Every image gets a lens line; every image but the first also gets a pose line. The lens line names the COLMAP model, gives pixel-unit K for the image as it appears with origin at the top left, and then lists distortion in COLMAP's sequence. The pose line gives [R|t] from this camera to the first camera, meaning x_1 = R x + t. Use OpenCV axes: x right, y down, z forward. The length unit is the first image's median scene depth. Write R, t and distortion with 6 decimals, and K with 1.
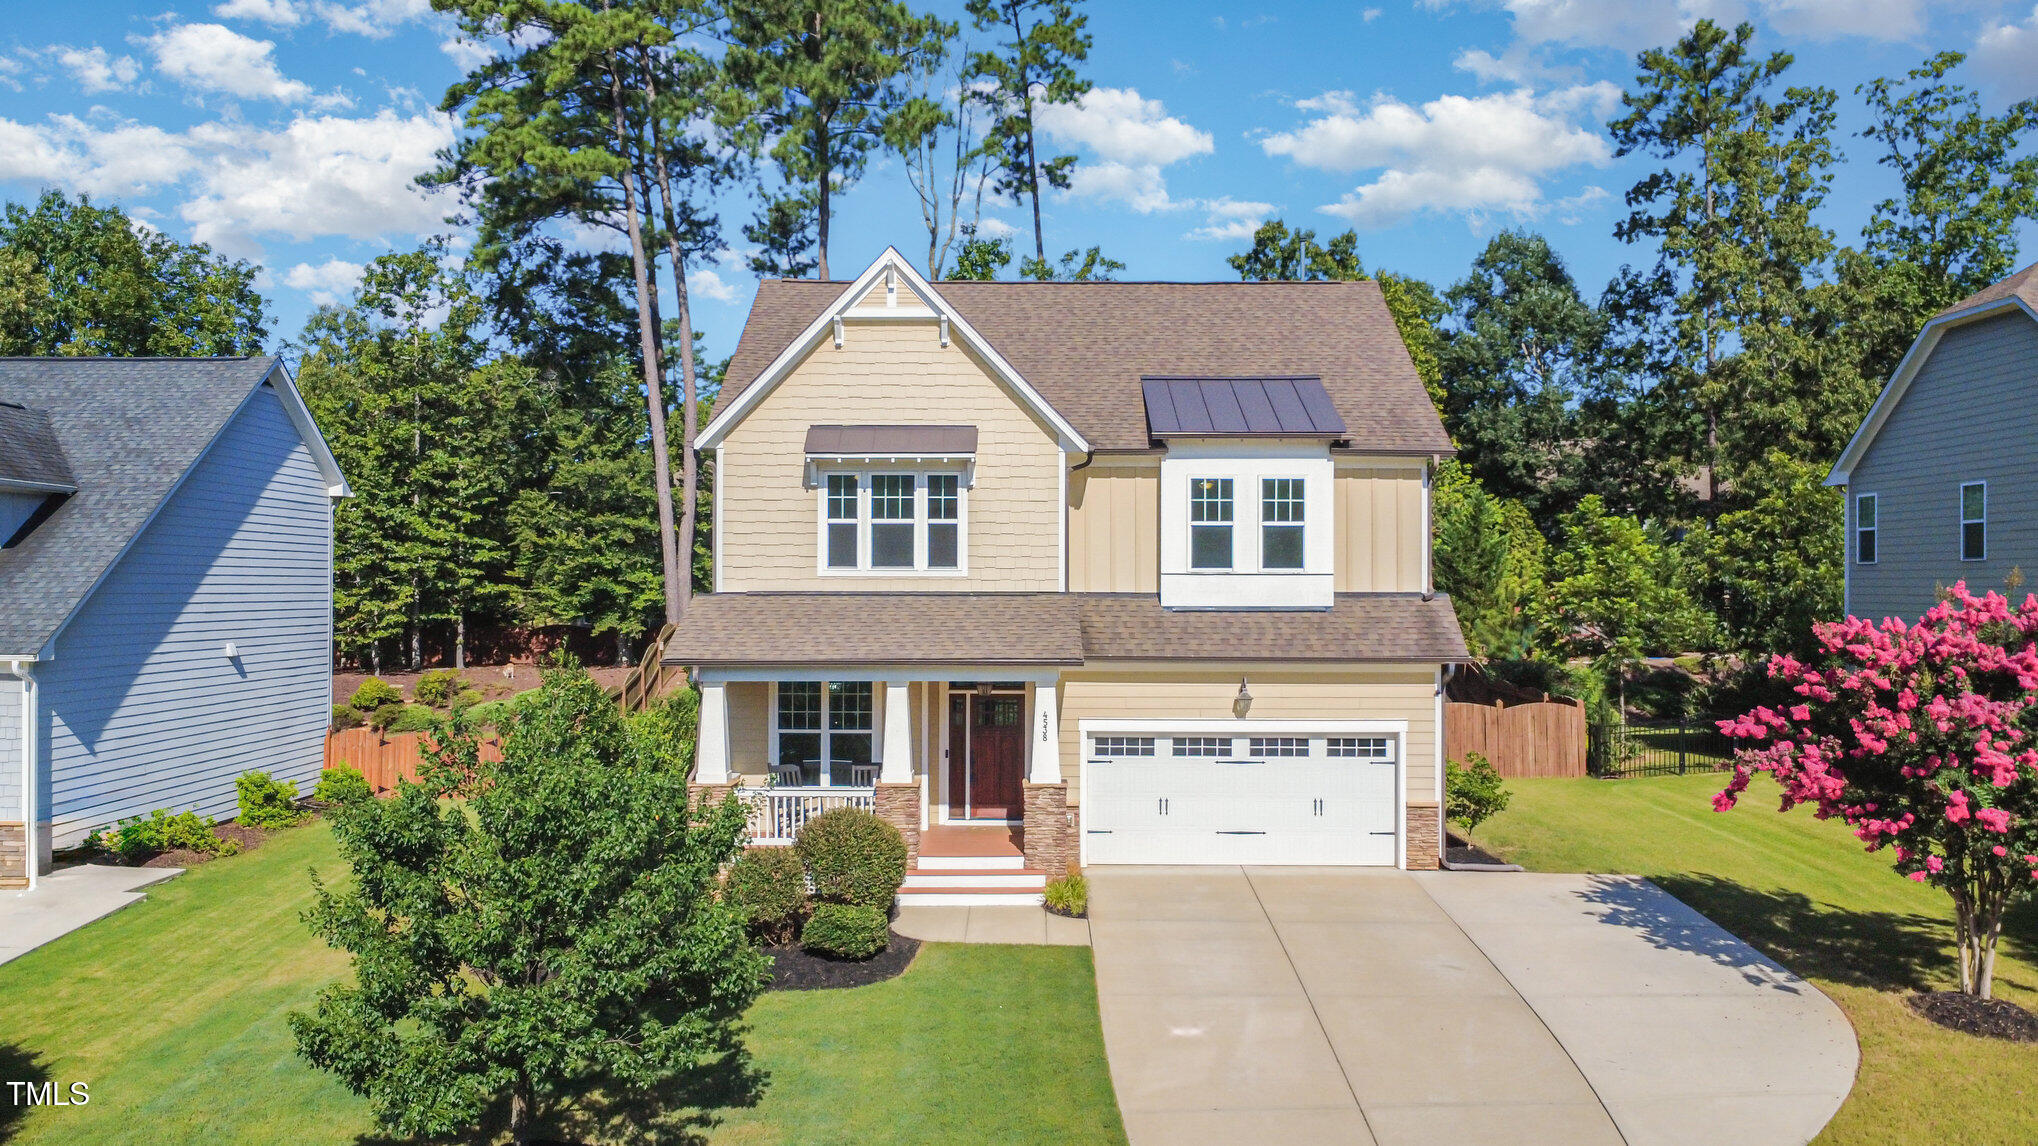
lens RADIAL K [[1534.8, 0, 1019.0], [0, 1534.8, 573.0], [0, 0, 1]] dist [0.002960, 0.001217]
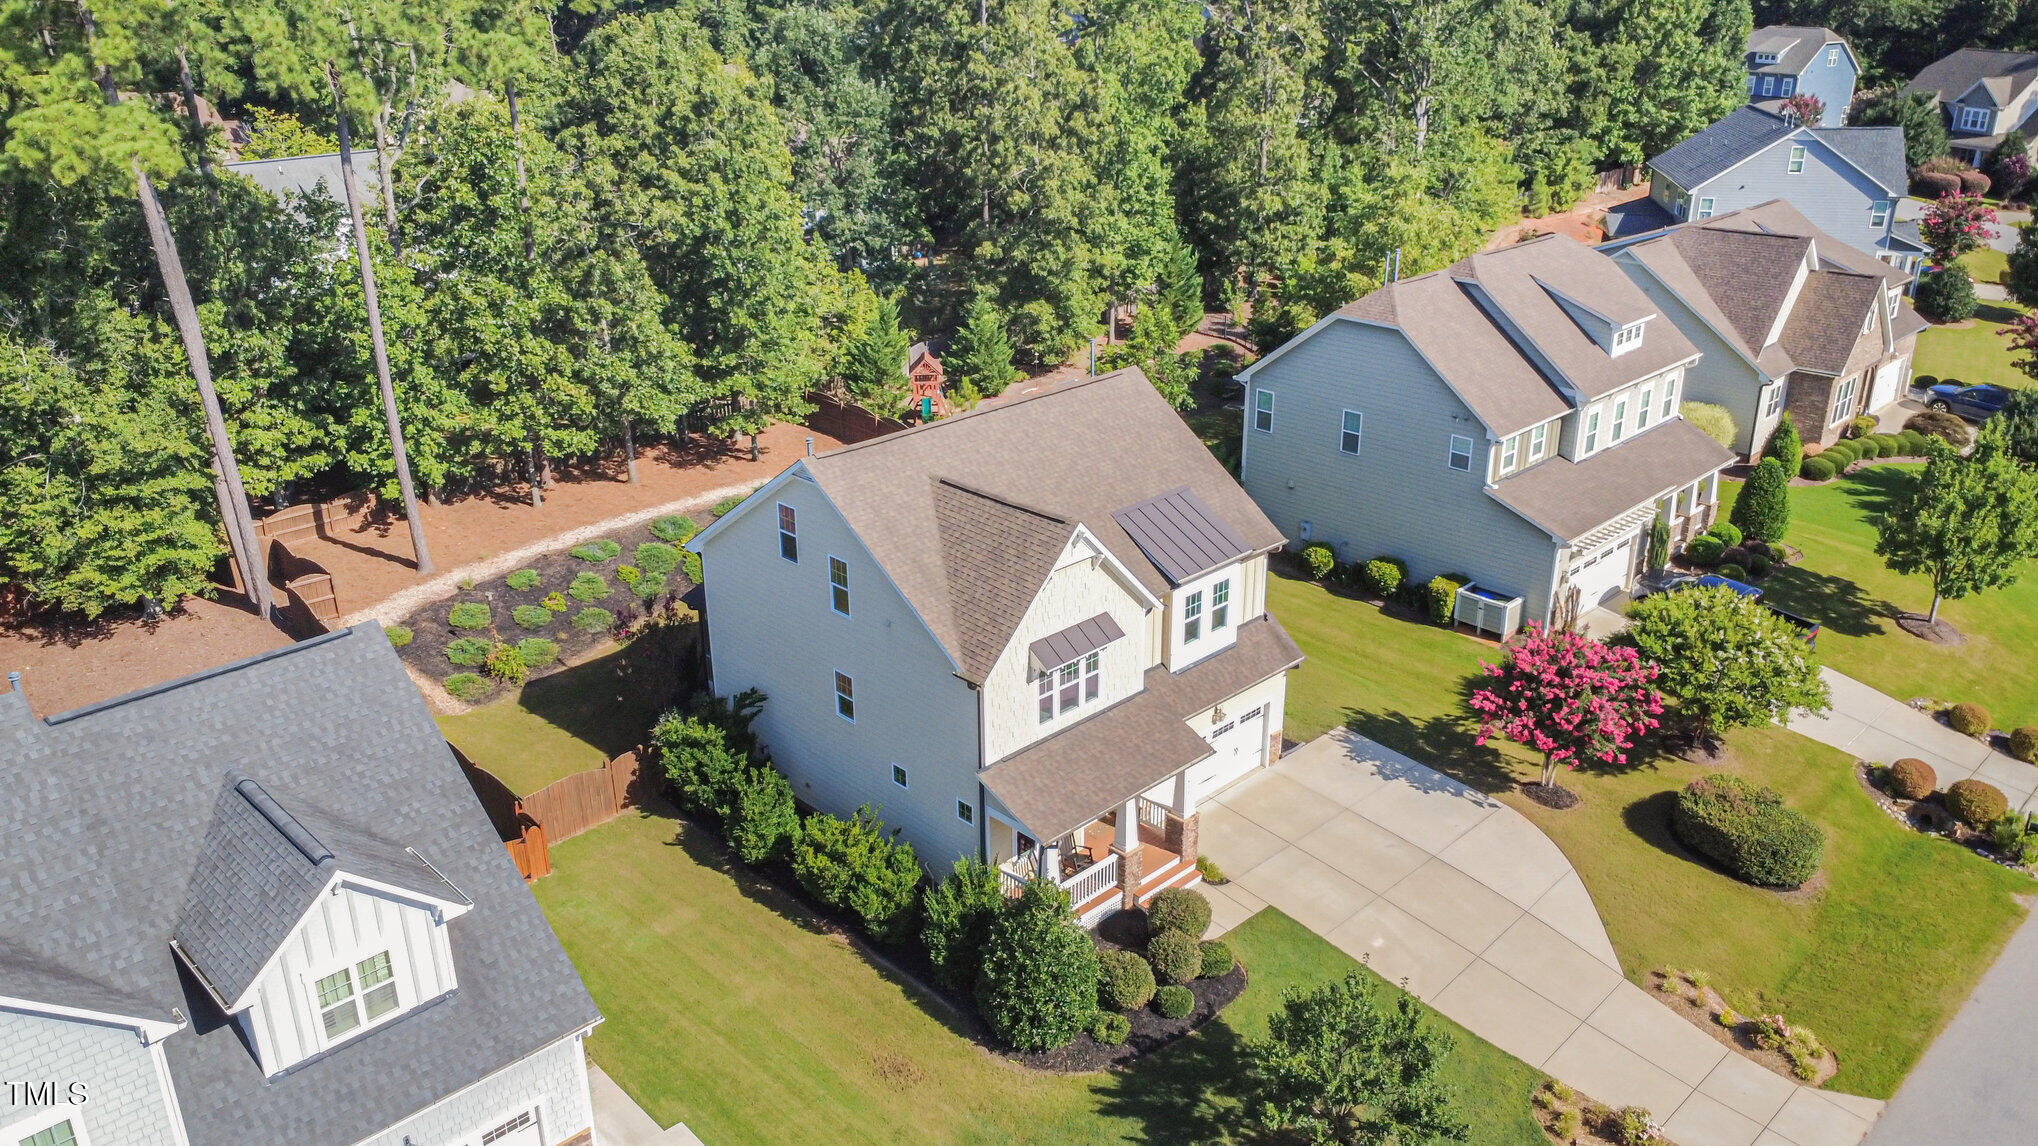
lens RADIAL K [[1534.8, 0, 1019.0], [0, 1534.8, 573.0], [0, 0, 1]] dist [0.002960, 0.001217]
pose [[0.701907, -0.288278, 0.651323, -1.083334], [0.012196, 0.919165, 0.393684, -0.739353], [-0.712164, -0.268386, 0.648685, 0.070888]]
